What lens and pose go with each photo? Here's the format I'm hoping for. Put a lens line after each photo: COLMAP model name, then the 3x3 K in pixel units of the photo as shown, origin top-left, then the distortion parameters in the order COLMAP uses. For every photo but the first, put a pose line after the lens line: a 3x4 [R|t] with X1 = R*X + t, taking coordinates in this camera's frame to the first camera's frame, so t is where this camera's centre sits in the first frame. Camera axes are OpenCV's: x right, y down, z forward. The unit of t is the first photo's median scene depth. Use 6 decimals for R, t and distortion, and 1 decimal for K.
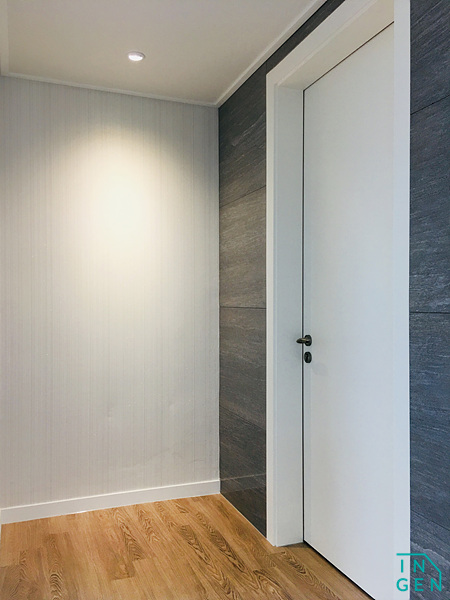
lens RADIAL K [[508.1, 0, 225.7], [0, 508.1, 298.4], [0, 0, 1]] dist [0.014140, -0.014101]
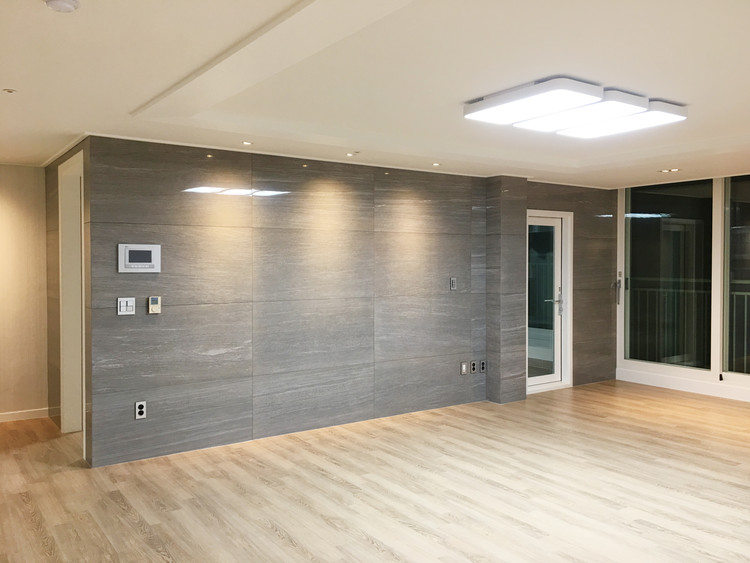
lens RADIAL K [[635.1, 0, 375.7], [0, 635.1, 275.5], [0, 0, 1]] dist [0.014140, -0.014101]
pose [[0.965048, -0.015095, 0.261638, 0.451619], [0.011273, 0.999807, 0.016104, -0.070542], [-0.261830, -0.012592, 0.965032, -1.140942]]
